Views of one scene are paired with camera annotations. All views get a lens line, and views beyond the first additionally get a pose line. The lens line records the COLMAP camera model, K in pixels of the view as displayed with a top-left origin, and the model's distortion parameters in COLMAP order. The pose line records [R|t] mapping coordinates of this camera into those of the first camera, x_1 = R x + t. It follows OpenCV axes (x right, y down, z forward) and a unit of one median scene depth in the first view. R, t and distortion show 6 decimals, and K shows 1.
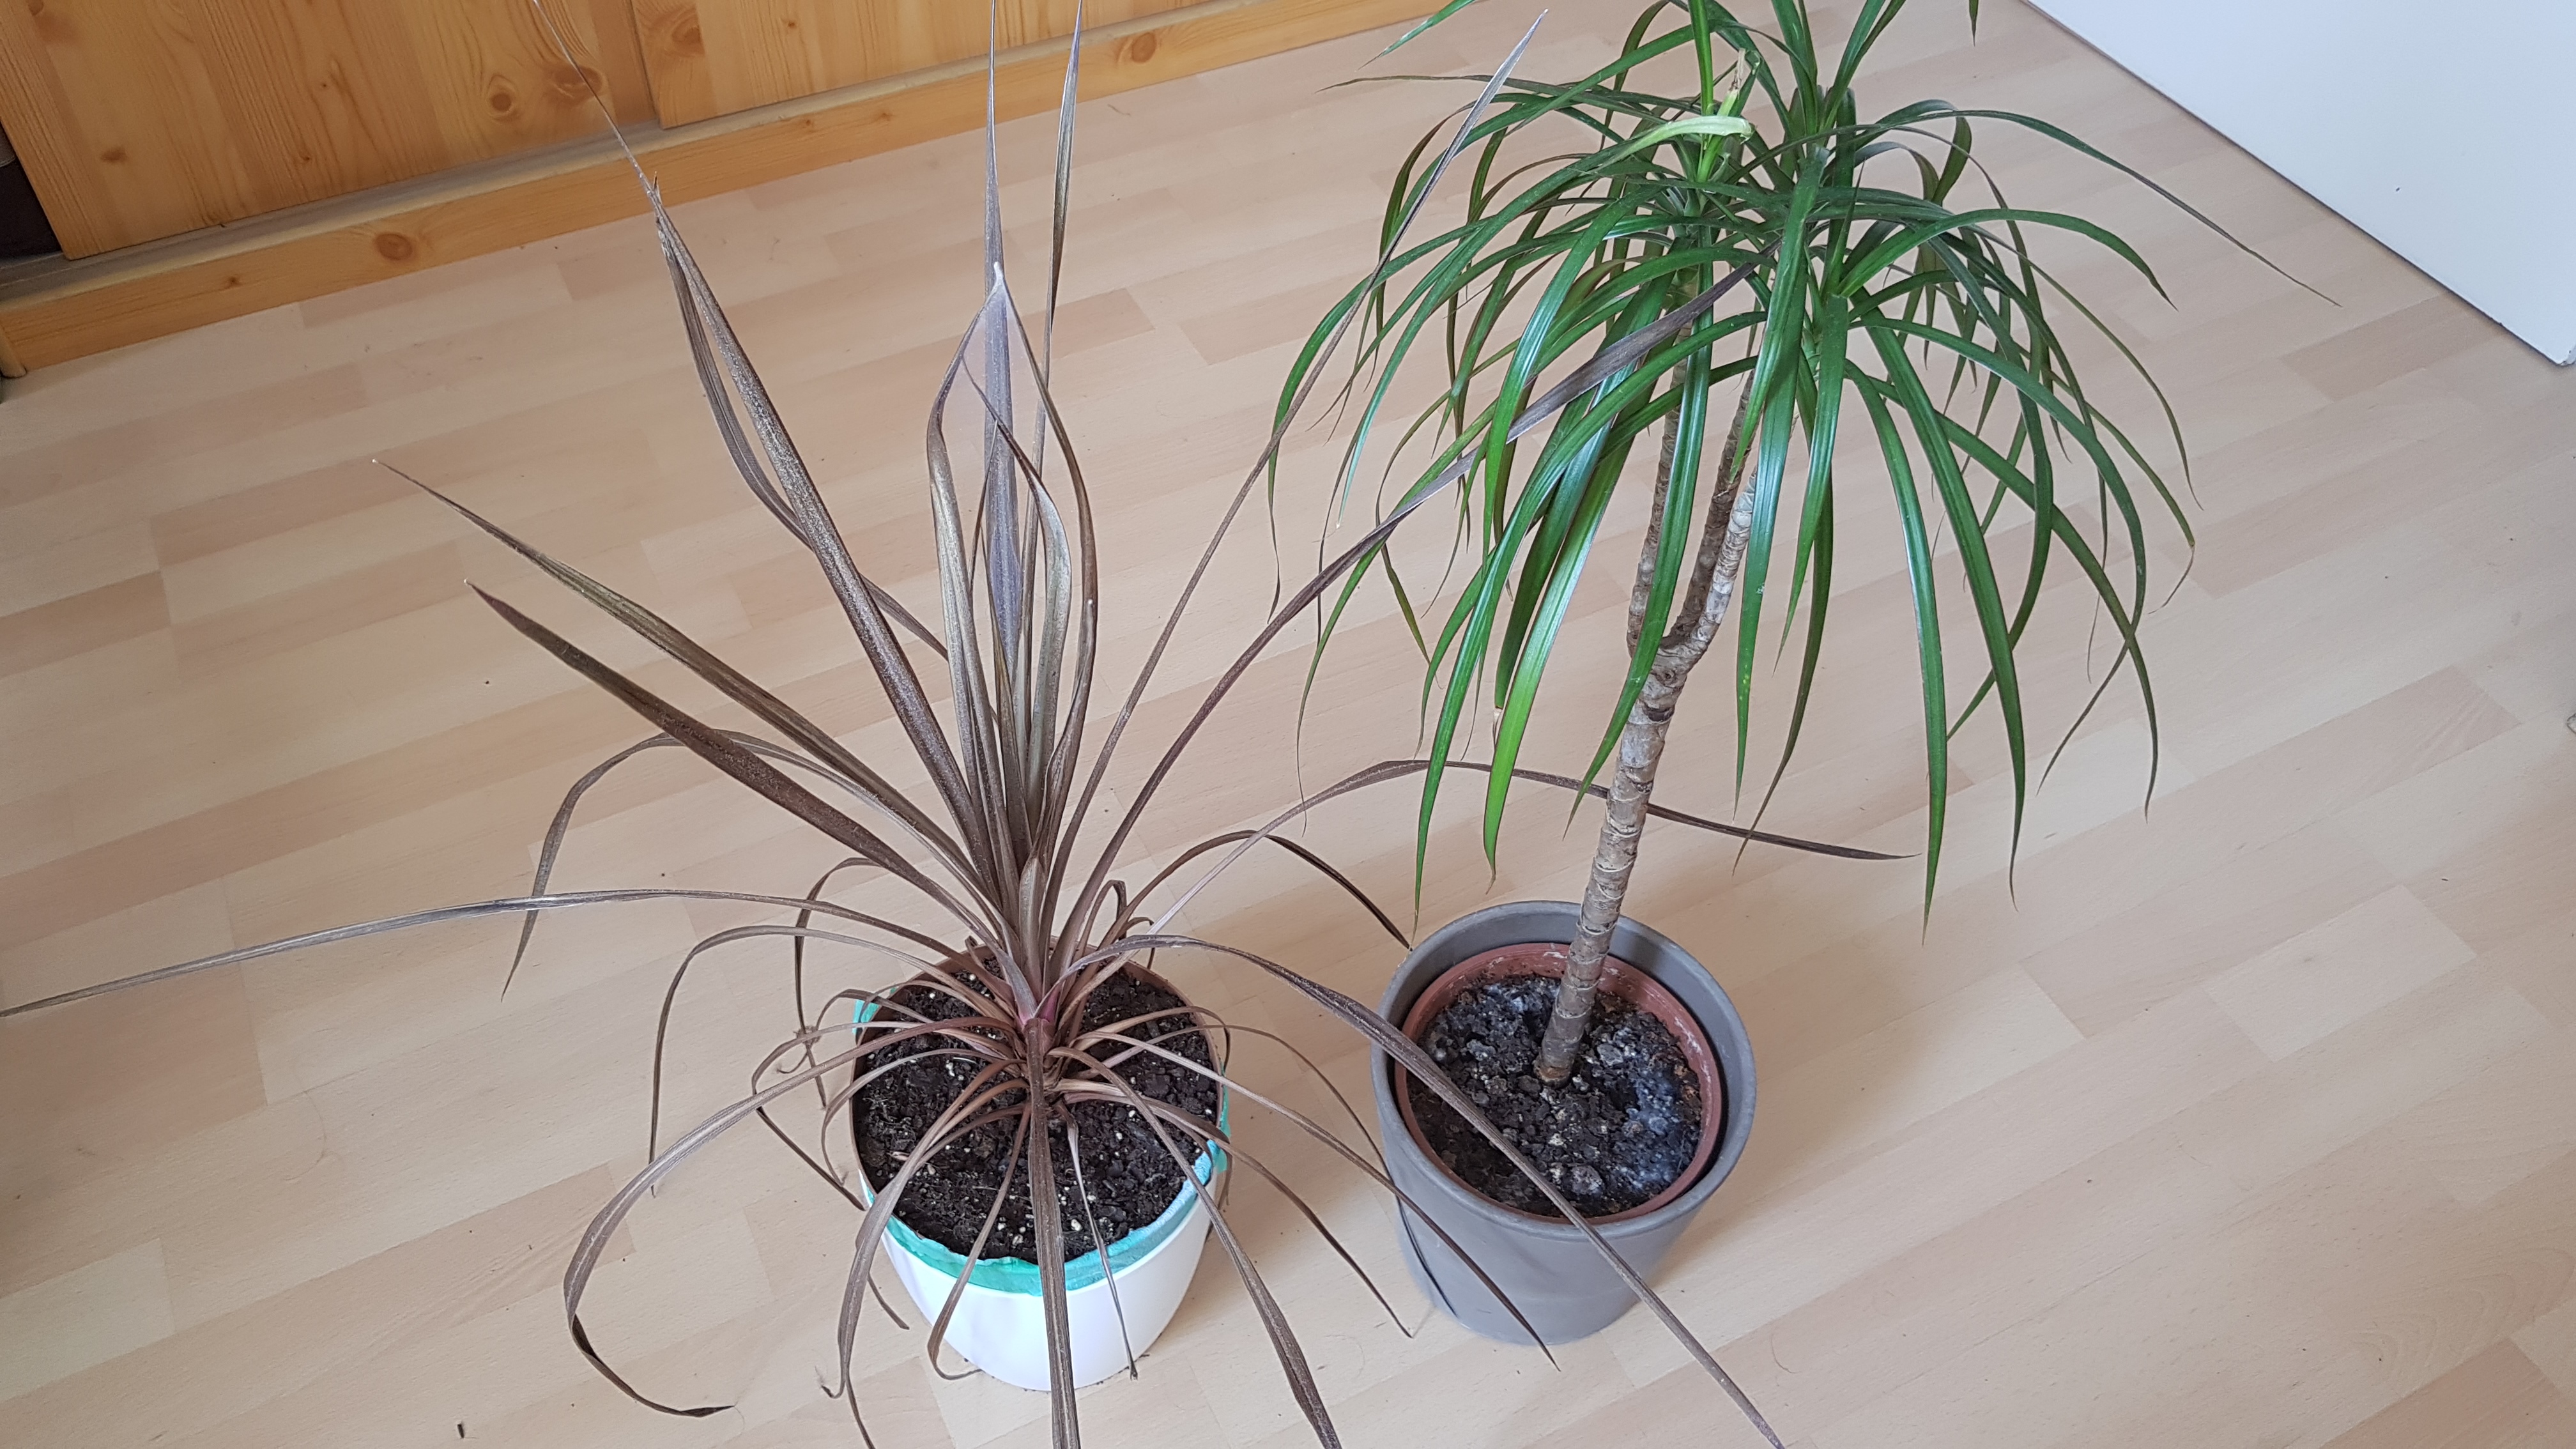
lens RADIAL K [[1990.6, 0, 1288.0], [0, 1990.6, 724.5], [0, 0, 1]] dist [0.033095, -0.110083]
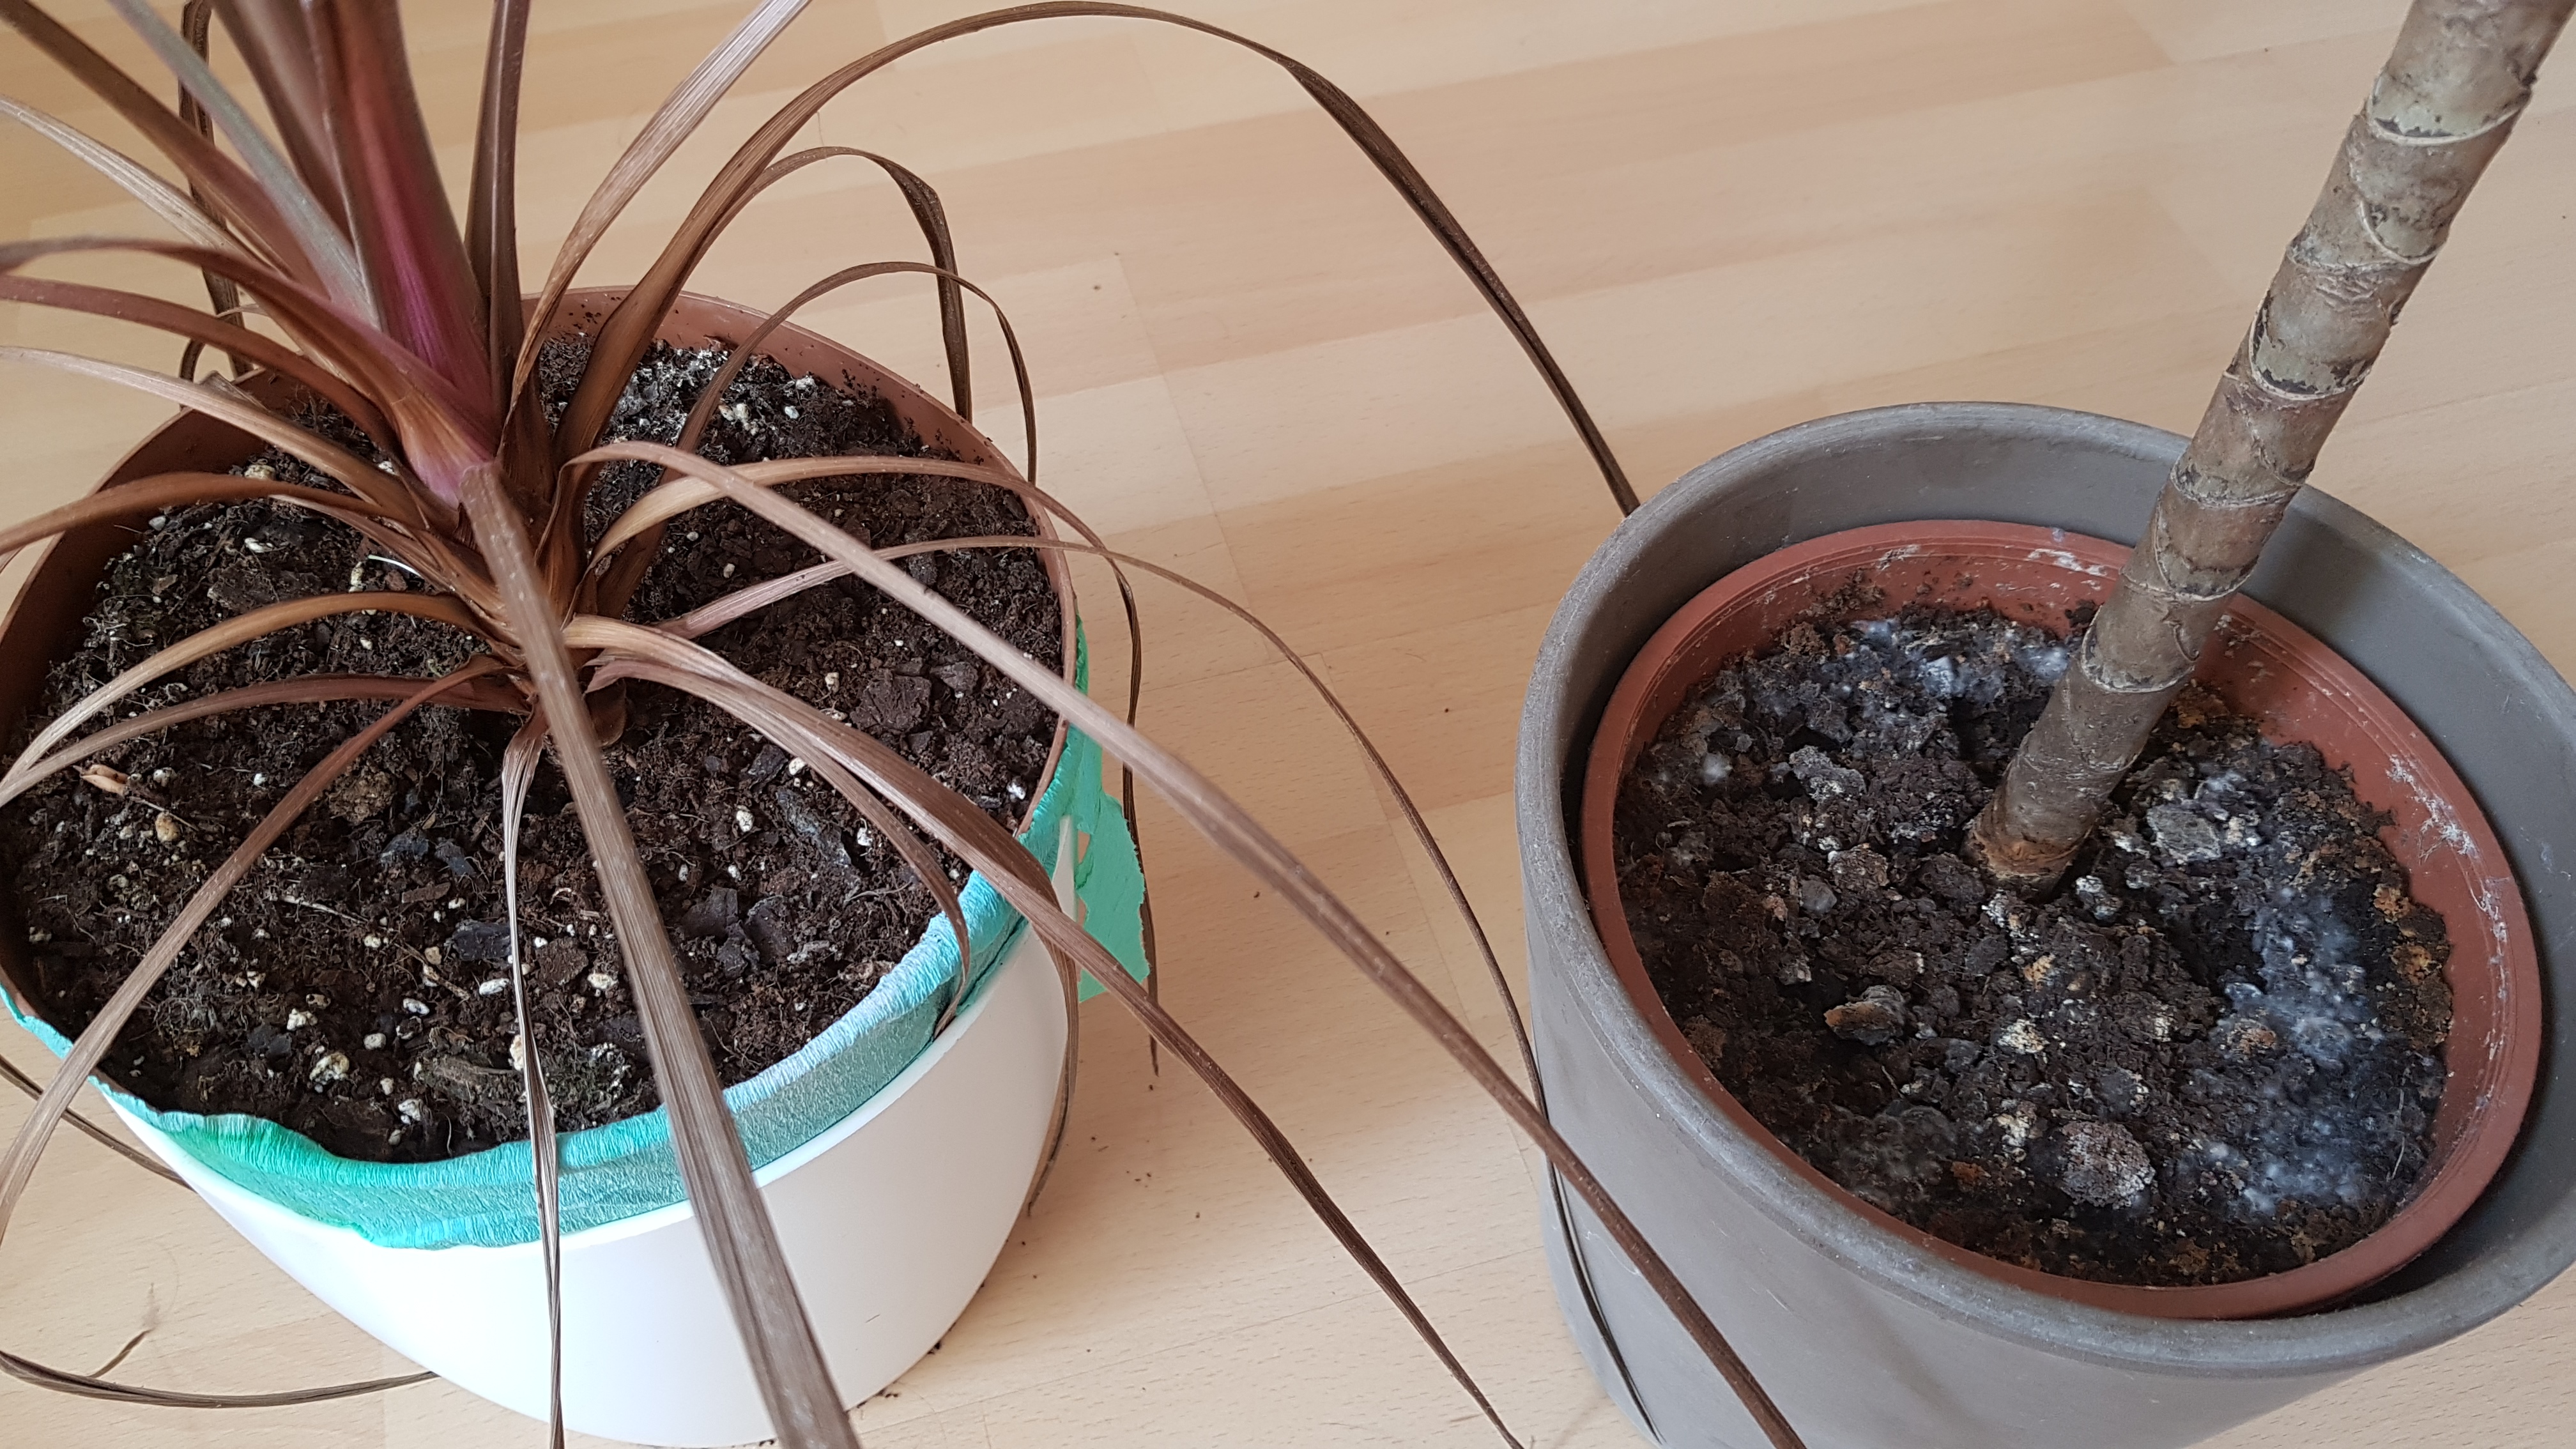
lens RADIAL K [[1990.6, 0, 1288.0], [0, 1990.6, 724.5], [0, 0, 1]] dist [0.033095, -0.110083]
pose [[0.983378, 0.135185, -0.121215, 0.042253], [-0.127965, 0.989612, 0.065521, 0.144586], [0.128814, -0.048921, 0.990461, 0.625702]]
